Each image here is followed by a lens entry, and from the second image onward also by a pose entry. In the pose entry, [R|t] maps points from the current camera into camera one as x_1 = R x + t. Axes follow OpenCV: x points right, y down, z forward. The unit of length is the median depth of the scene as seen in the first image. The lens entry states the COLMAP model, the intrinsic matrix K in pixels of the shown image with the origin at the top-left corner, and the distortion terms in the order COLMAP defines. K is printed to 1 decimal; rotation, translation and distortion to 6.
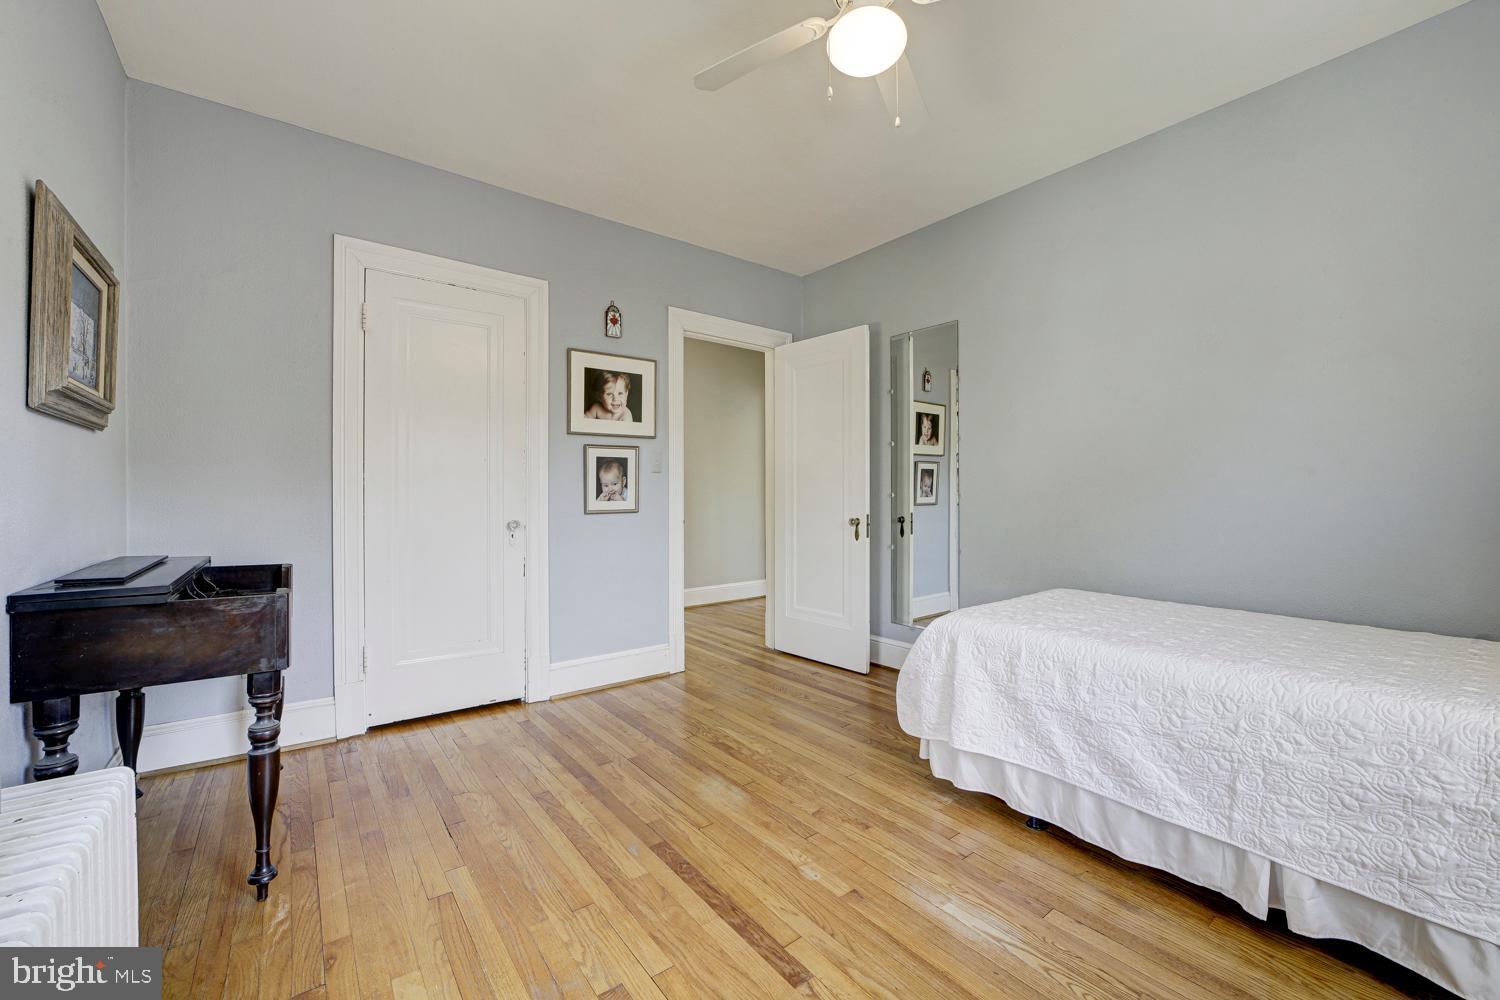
lens RADIAL K [[599.0, 0, 750.0], [0, 599.0, 500.0], [0, 0, 1]] dist [-0.013137, -0.000006]
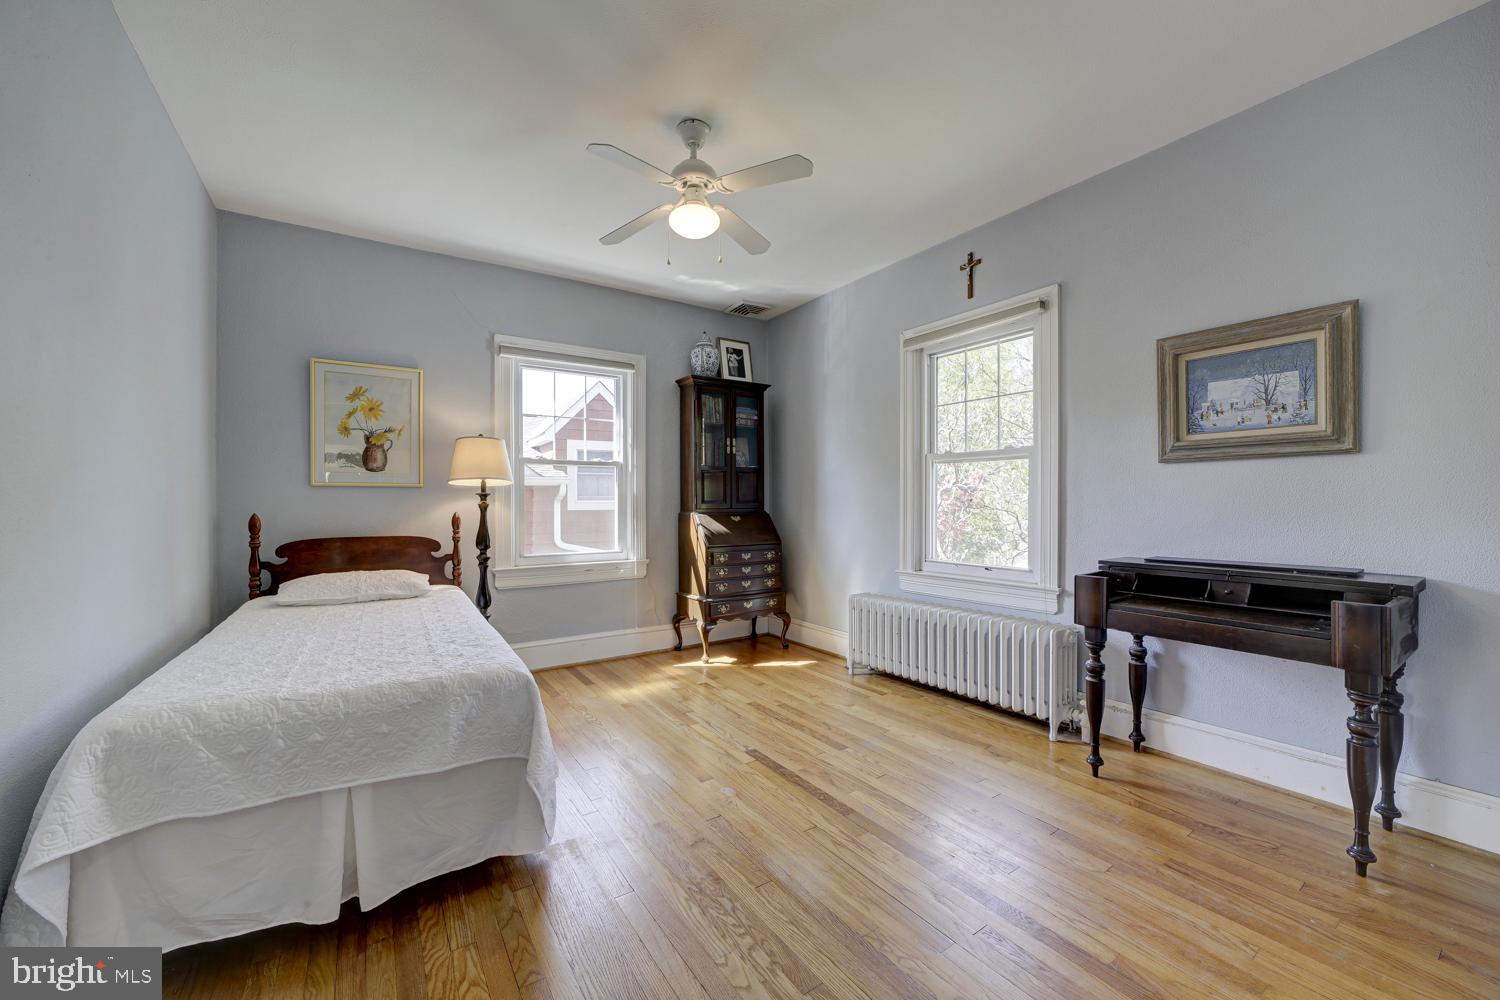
lens RADIAL K [[599.0, 0, 750.0], [0, 599.0, 500.0], [0, 0, 1]] dist [-0.013137, -0.000006]
pose [[-0.996199, 0.002153, 0.087075, -0.058866], [0.001690, 0.999984, -0.005388, -0.026285], [-0.087085, -0.005220, -0.996187, 1.990307]]
